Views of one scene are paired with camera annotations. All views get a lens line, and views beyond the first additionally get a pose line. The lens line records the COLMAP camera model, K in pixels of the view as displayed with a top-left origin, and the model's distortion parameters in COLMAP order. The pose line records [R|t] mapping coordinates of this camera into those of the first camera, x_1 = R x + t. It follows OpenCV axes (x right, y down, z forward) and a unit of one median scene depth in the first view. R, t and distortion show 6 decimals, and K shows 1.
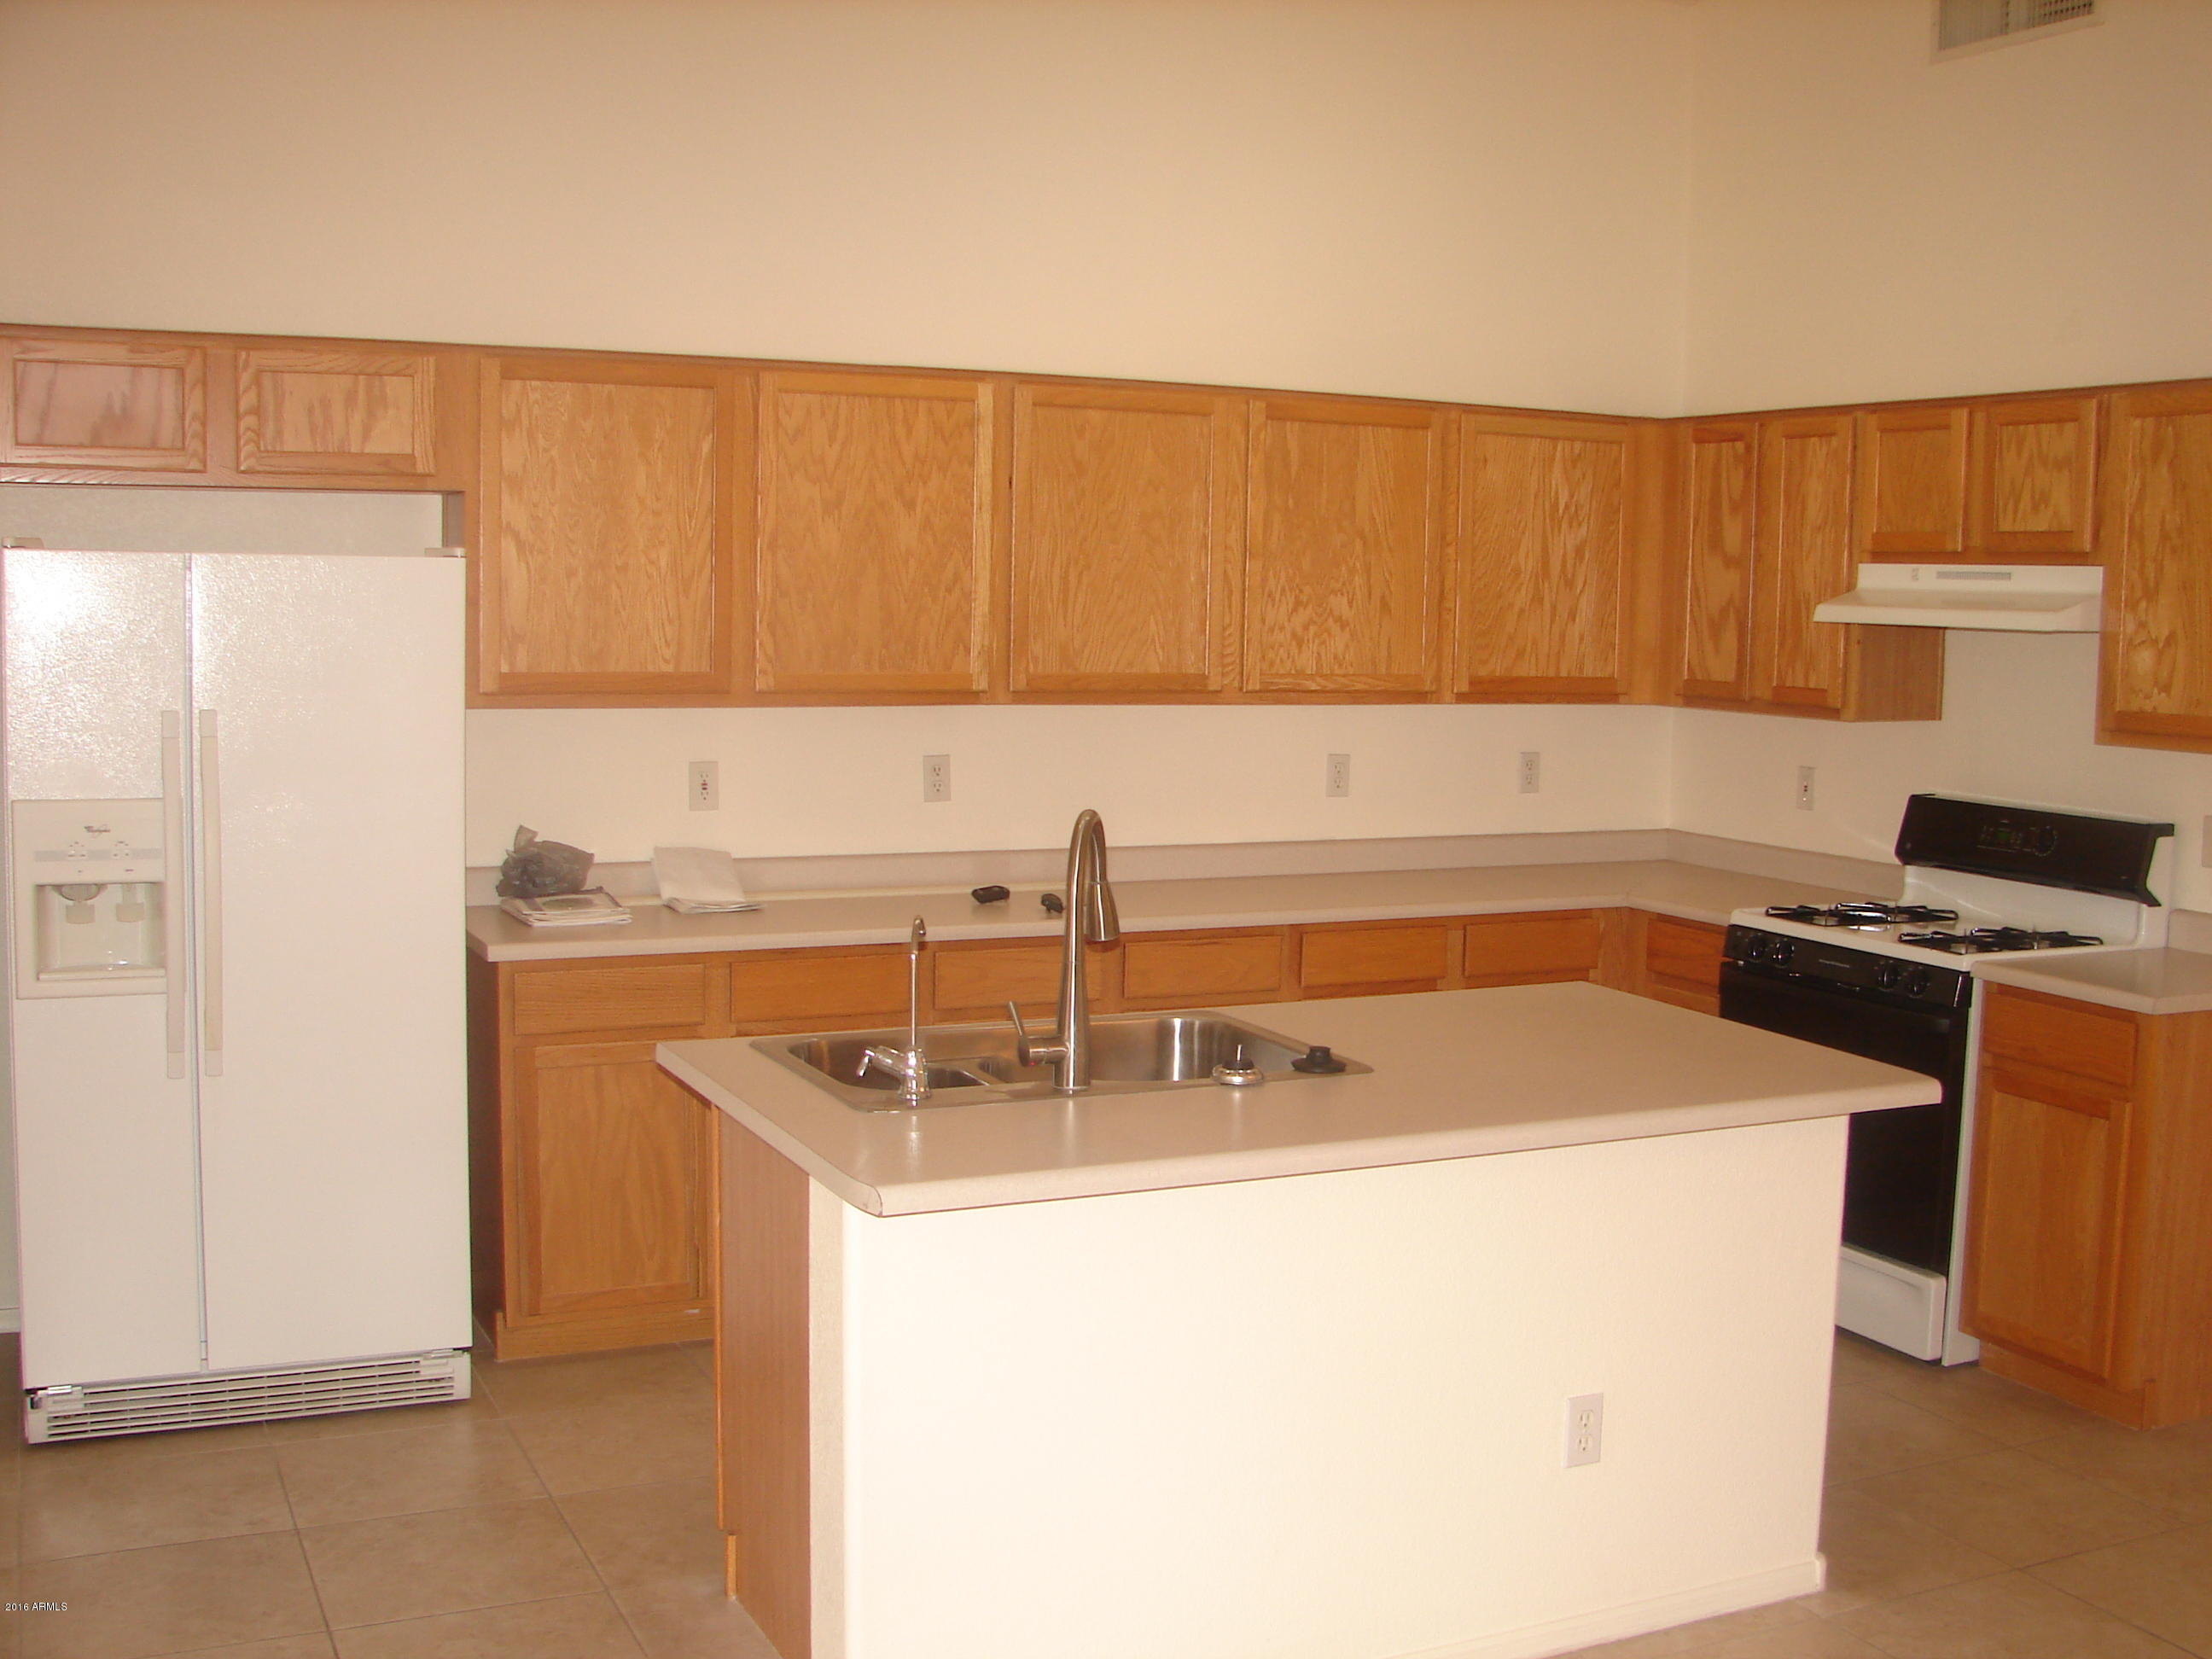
lens RADIAL K [[2373.7, 0, 1106.0], [0, 2373.7, 829.5], [0, 0, 1]] dist [-0.192464, 0.230480]
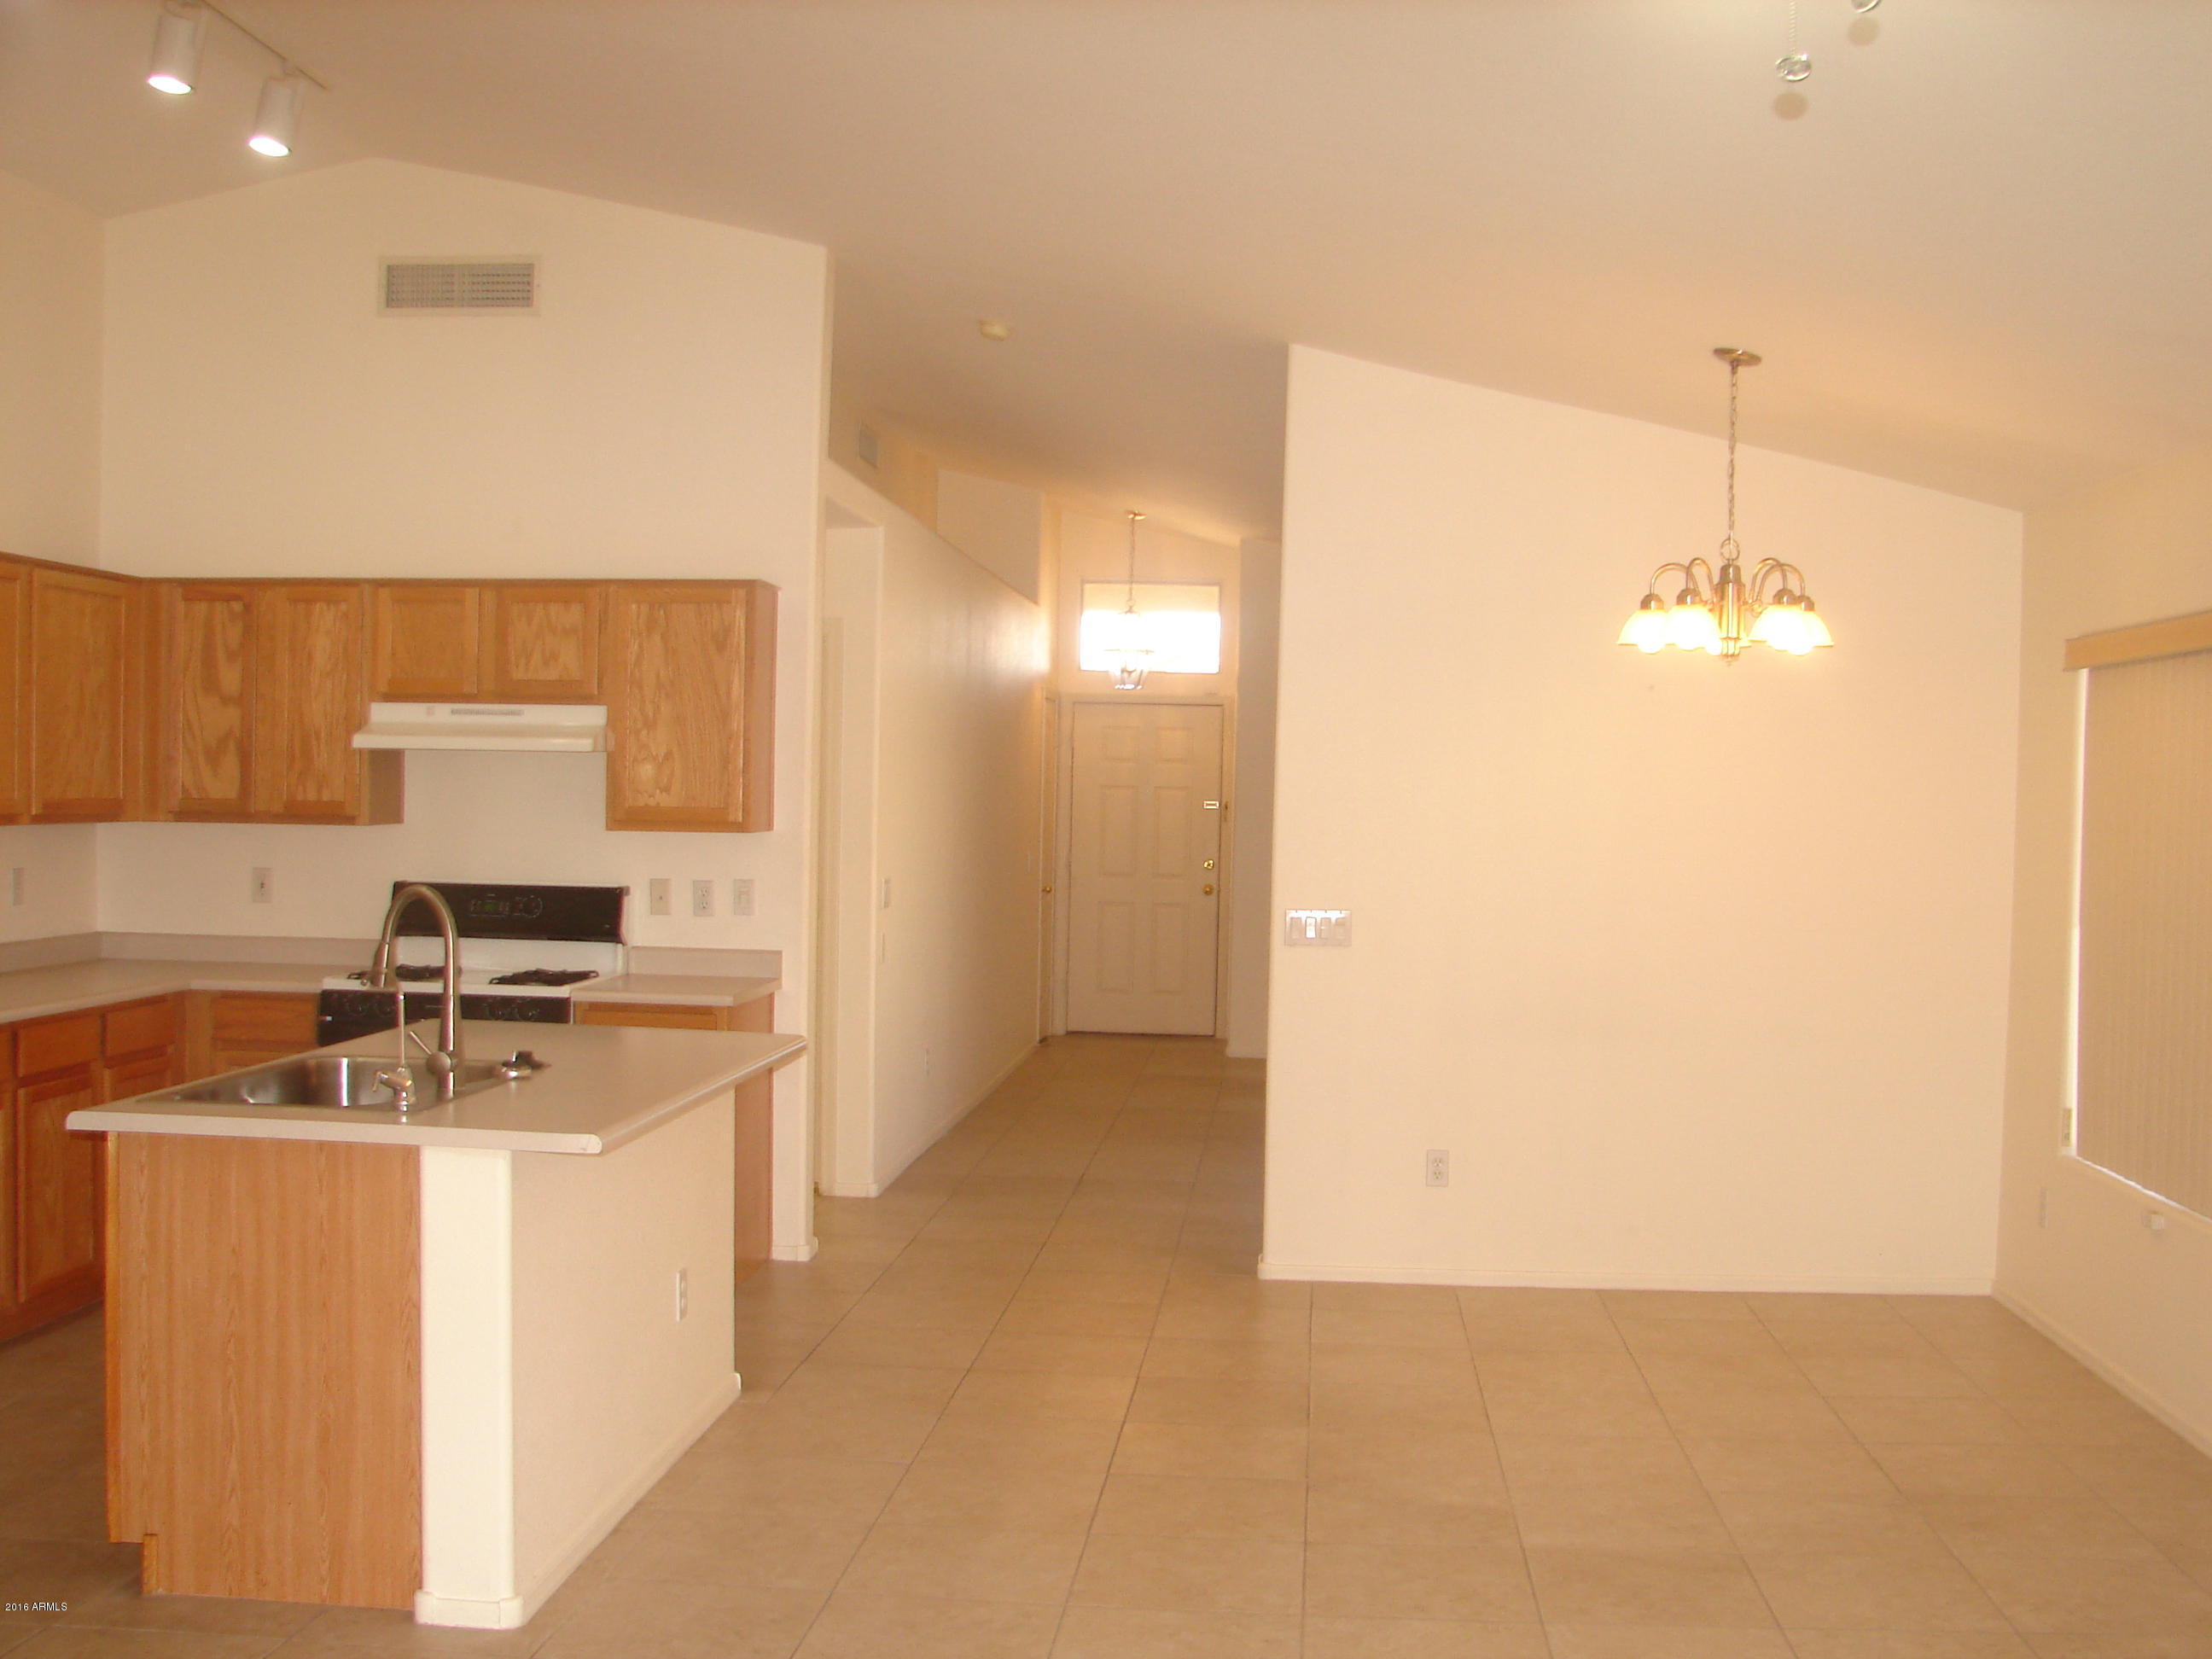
lens RADIAL K [[2373.7, 0, 1106.0], [0, 2373.7, 829.5], [0, 0, 1]] dist [-0.192464, 0.230480]
pose [[0.511047, -0.033823, 0.858887, -0.599659], [0.080564, 0.996712, -0.008686, -0.000769], [-0.855769, 0.073635, 0.512092, 0.000276]]
